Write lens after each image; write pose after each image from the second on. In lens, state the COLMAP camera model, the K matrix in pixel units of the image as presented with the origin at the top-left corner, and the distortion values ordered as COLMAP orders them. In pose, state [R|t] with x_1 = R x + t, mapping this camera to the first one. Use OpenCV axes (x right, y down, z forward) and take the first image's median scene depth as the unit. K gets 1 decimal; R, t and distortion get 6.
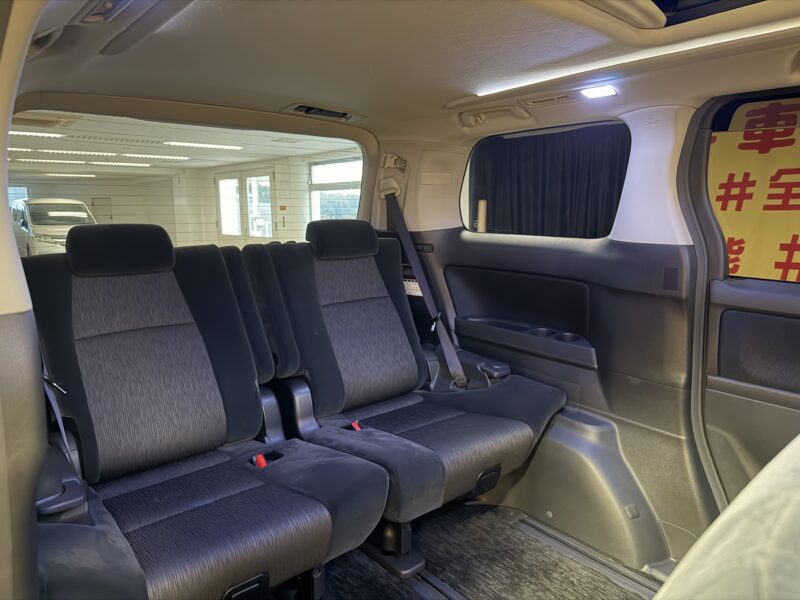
lens RADIAL K [[546.9, 0, 400.0], [0, 546.9, 300.0], [0, 0, 1]] dist [-0.007827, -0.004702]
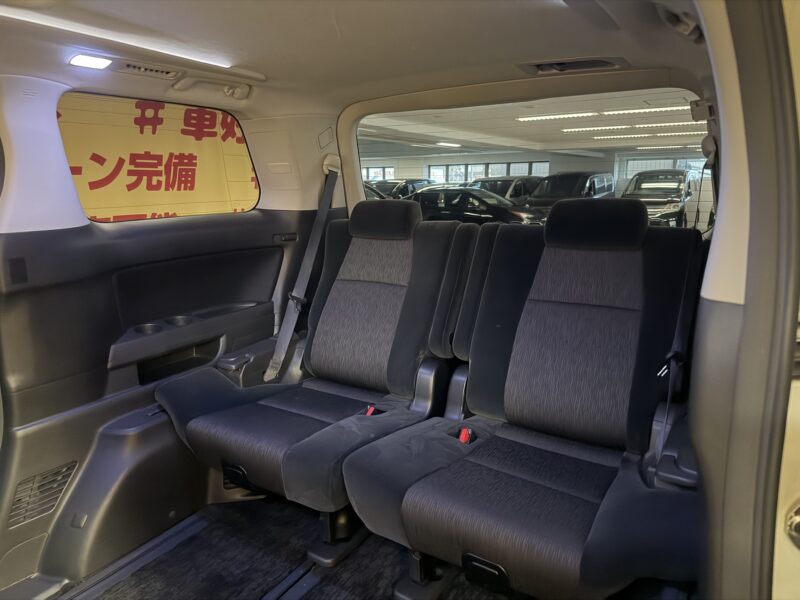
lens RADIAL K [[581.0, 0, 400.0], [0, 581.0, 300.0], [0, 0, 1]] dist [0.058531, -0.077727]
pose [[0.274167, 0.189551, -0.942816, 0.610326], [-0.157327, 0.976015, 0.150476, -0.086419], [0.948726, 0.107075, 0.297413, 0.492306]]
